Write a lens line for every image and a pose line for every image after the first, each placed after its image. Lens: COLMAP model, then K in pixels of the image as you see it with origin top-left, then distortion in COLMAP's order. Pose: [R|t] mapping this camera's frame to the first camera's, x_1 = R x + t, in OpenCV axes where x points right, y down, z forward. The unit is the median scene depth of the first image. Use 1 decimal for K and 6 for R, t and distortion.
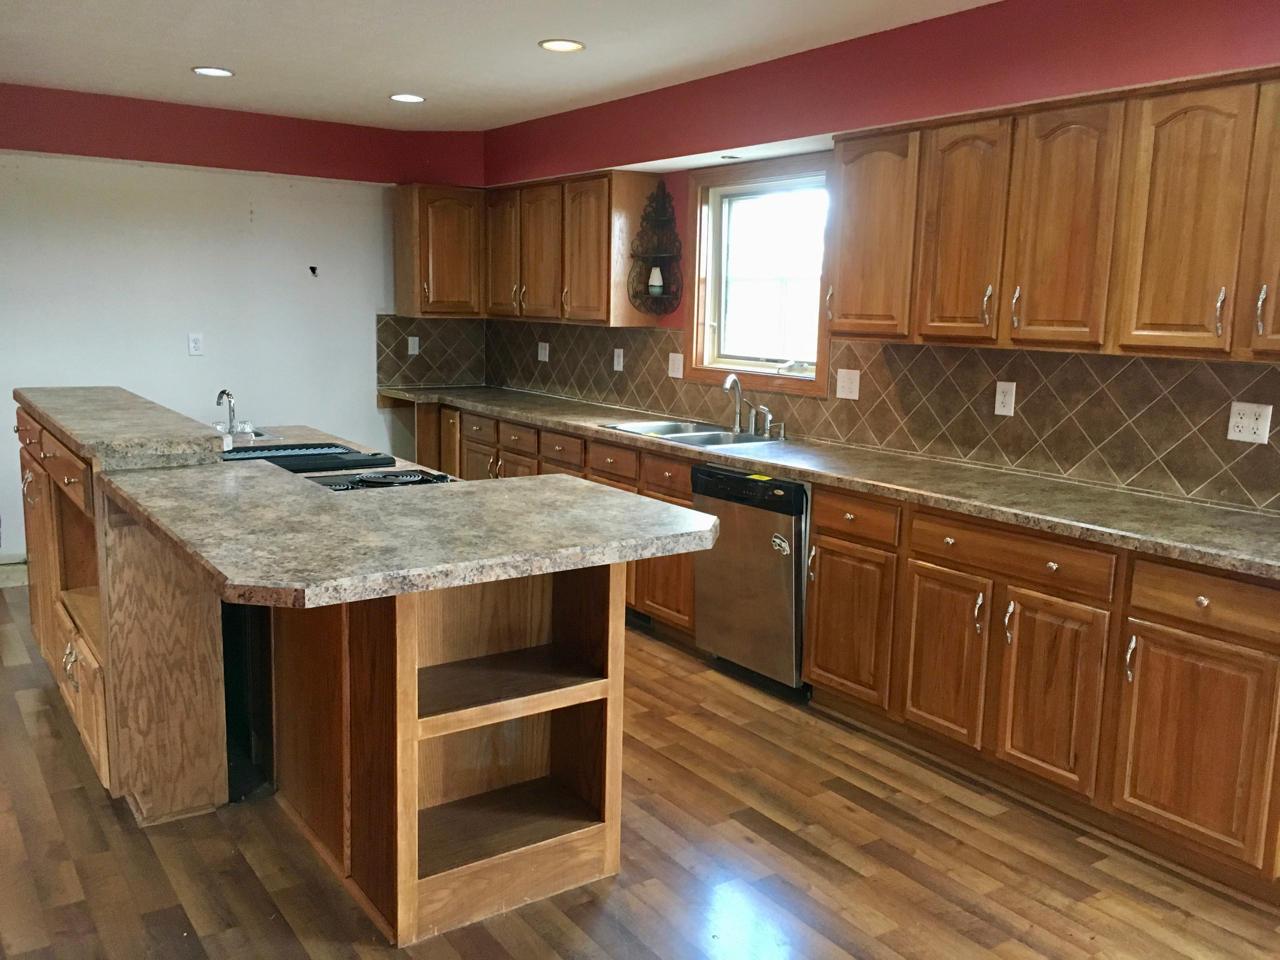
lens RADIAL K [[1087.0, 0, 631.8], [0, 1087.0, 479.1], [0, 0, 1]] dist [0.064457, -0.068586]
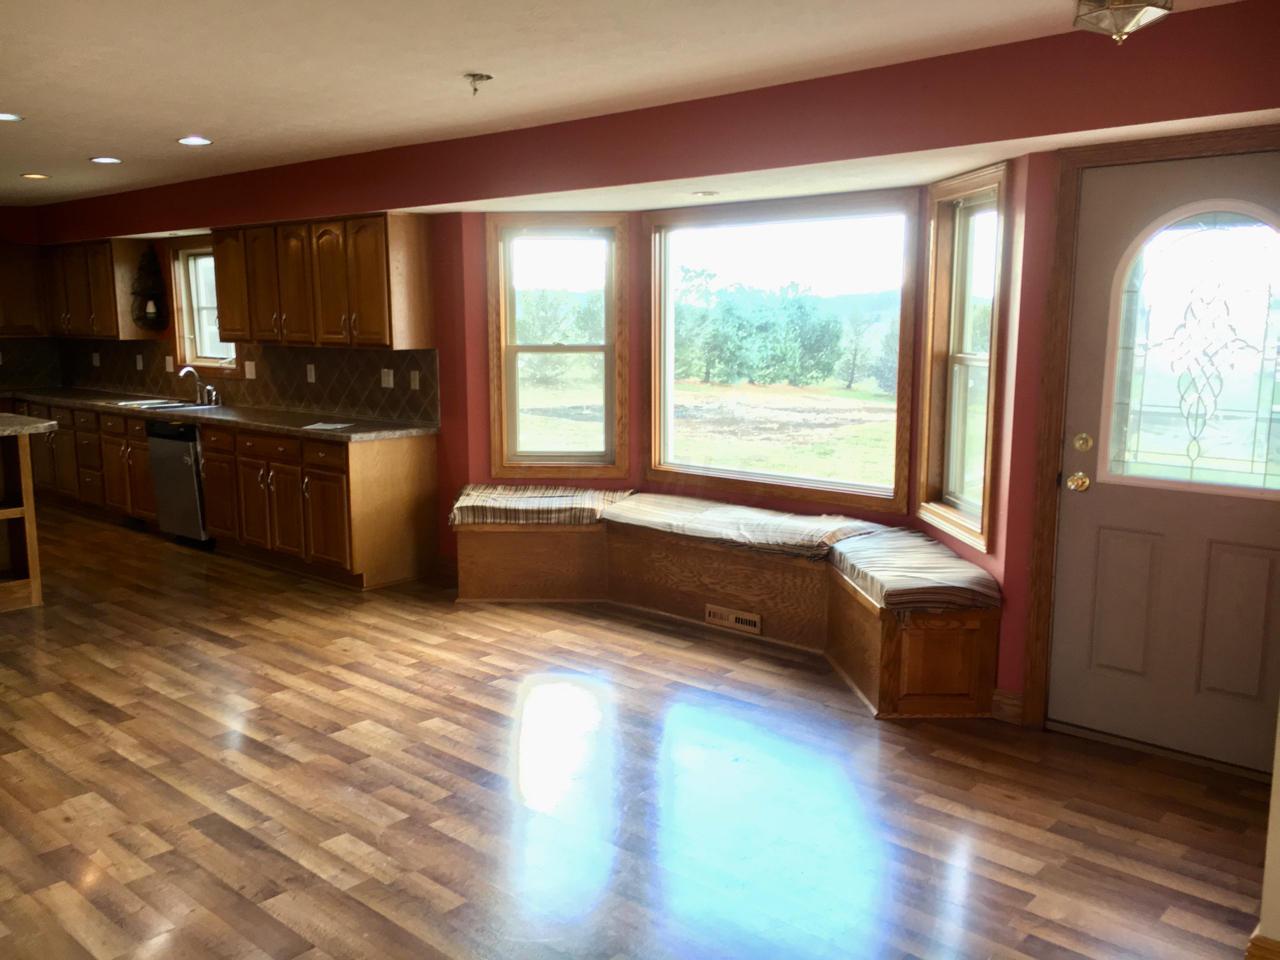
lens RADIAL K [[1087.0, 0, 648.7], [0, 1087.0, 481.9], [0, 0, 1]] dist [0.064457, -0.068586]
pose [[0.969743, -0.059092, 0.236870, 0.375965], [0.061409, 0.998110, -0.002408, 0.125419], [-0.236280, 0.016881, 0.971538, -0.779049]]
